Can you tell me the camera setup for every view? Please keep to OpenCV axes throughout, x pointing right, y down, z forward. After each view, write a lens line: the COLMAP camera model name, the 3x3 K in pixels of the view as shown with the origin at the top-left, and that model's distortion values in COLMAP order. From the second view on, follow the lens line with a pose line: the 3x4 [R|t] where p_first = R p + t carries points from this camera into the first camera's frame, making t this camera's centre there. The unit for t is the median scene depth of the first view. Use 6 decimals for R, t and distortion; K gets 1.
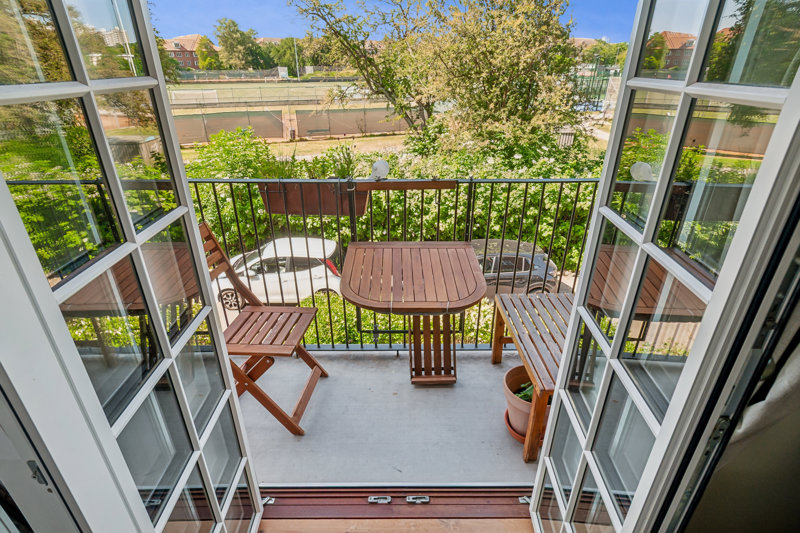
lens RADIAL K [[414.1, 0, 404.8], [0, 414.1, 283.0], [0, 0, 1]] dist [-0.000560, 0.000519]
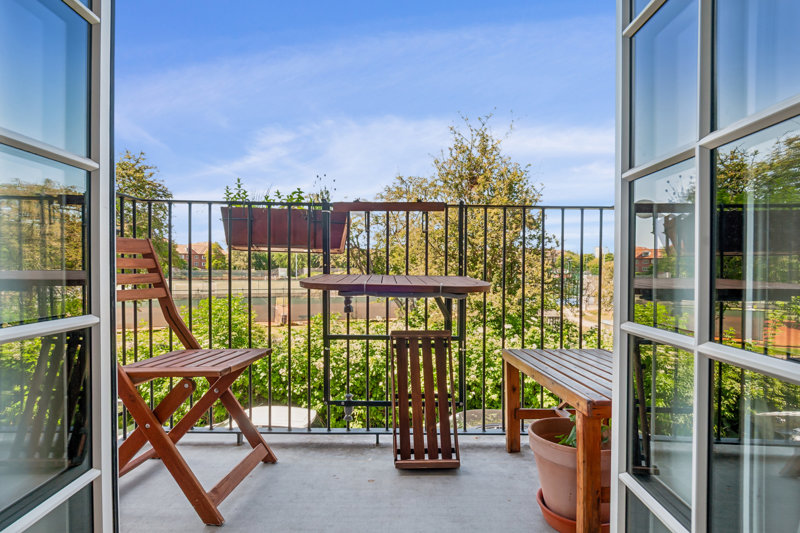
lens RADIAL K [[431.1, 0, 400.0], [0, 431.1, 266.5], [0, 0, 1]] dist [-0.003041, -0.000566]
pose [[0.999916, -0.000161, 0.012931, 0.012605], [0.005824, 0.898383, -0.439175, 0.228296], [-0.011547, 0.439213, 0.898309, 0.180601]]
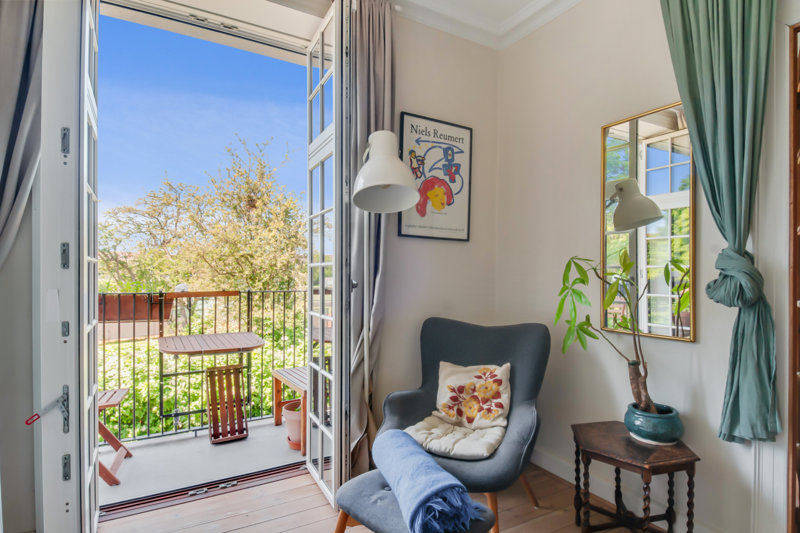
lens RADIAL K [[401.4, 0, 385.9], [0, 401.4, 272.2], [0, 0, 1]] dist [0.020119, -0.000116]
pose [[0.875931, 0.000412, 0.482436, -0.102412], [0.220354, 0.889252, -0.400843, 0.347204], [-0.429172, 0.457418, 0.778833, -0.390322]]
